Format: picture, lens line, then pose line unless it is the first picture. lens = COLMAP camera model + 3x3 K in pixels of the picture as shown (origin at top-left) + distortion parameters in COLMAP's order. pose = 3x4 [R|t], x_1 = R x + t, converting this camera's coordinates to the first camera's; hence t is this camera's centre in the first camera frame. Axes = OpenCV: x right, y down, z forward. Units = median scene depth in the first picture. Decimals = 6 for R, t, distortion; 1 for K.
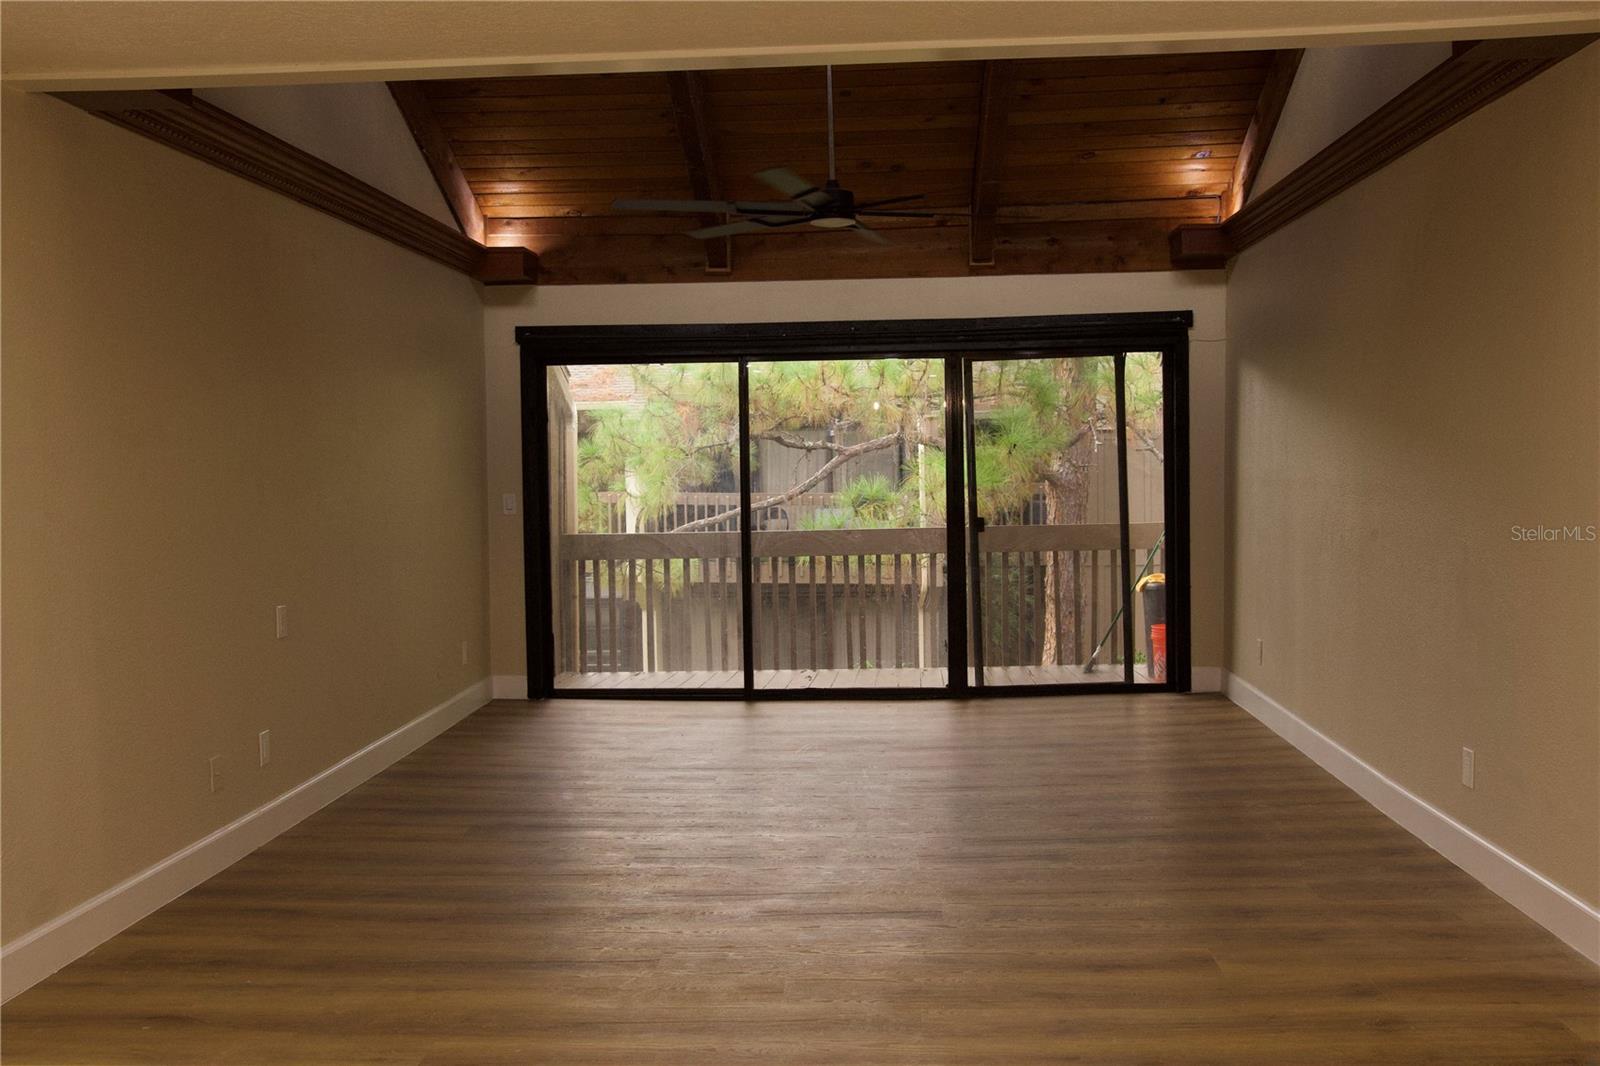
lens RADIAL K [[1566.6, 0, 800.0], [0, 1566.6, 533.0], [0, 0, 1]] dist [-0.007274, -0.001176]
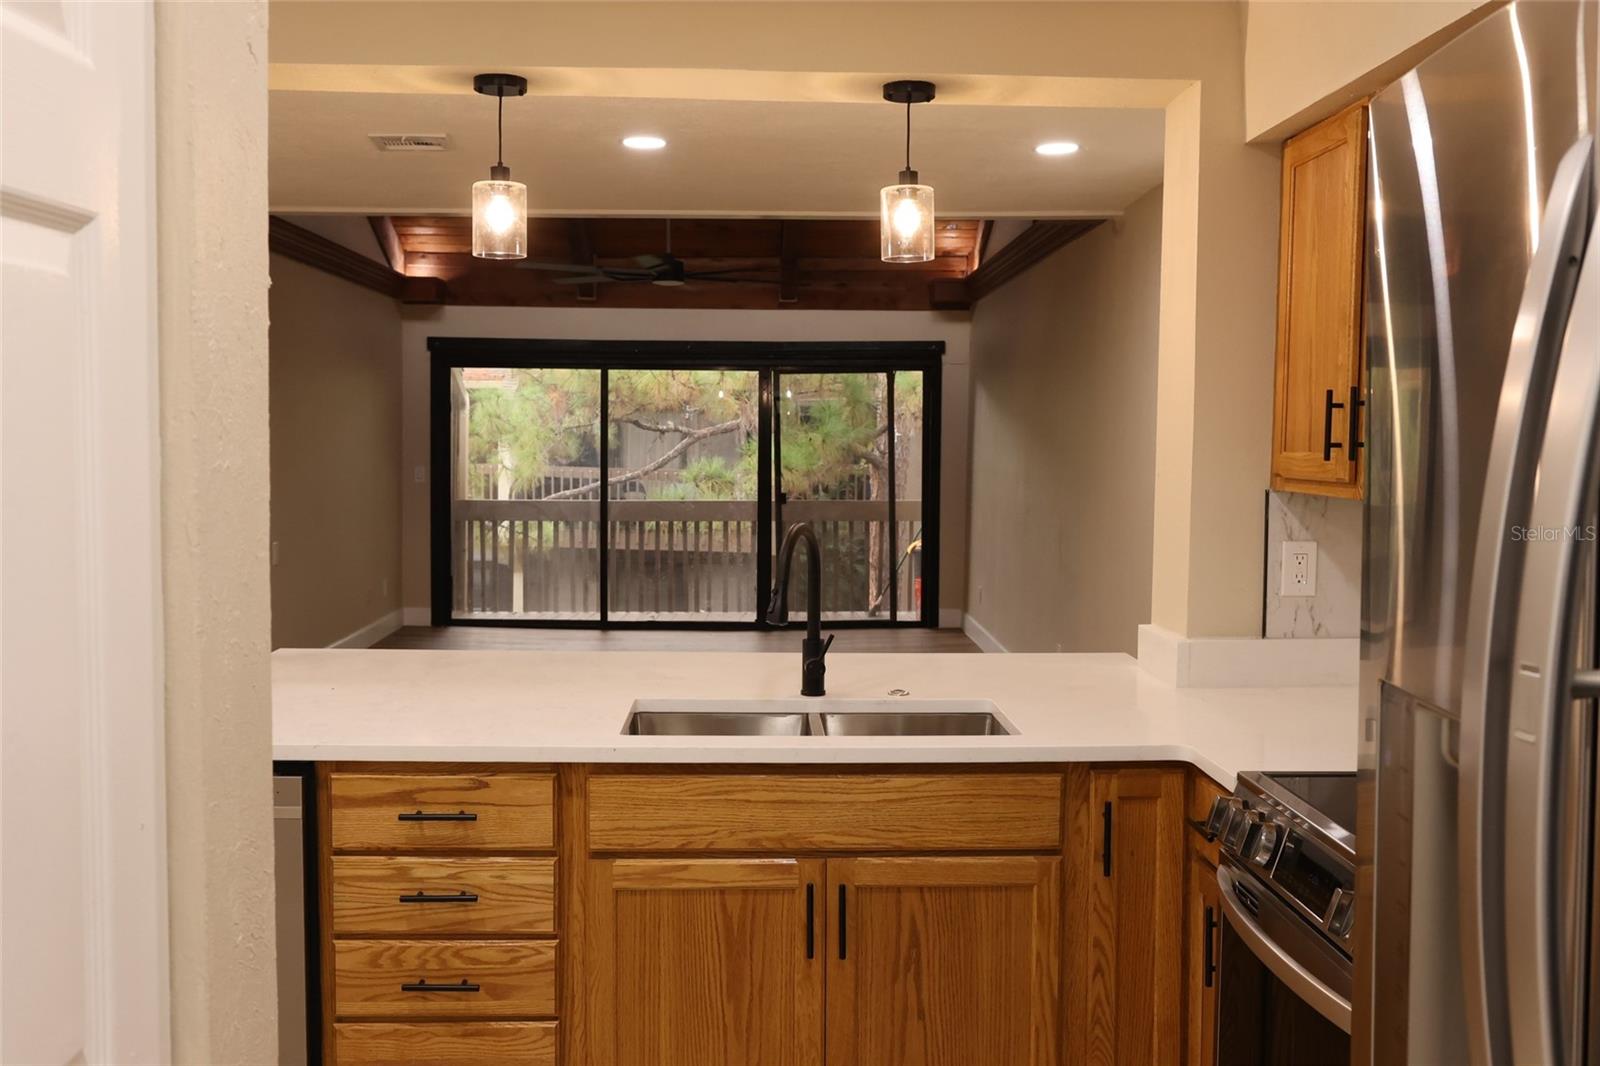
lens RADIAL K [[1566.6, 0, 800.0], [0, 1566.6, 533.0], [0, 0, 1]] dist [-0.007274, -0.001176]
pose [[0.996000, 0.020133, 0.087061, 0.014526], [-0.021504, 0.999659, 0.014842, 0.003623], [-0.086733, -0.016655, 0.996092, -0.302334]]
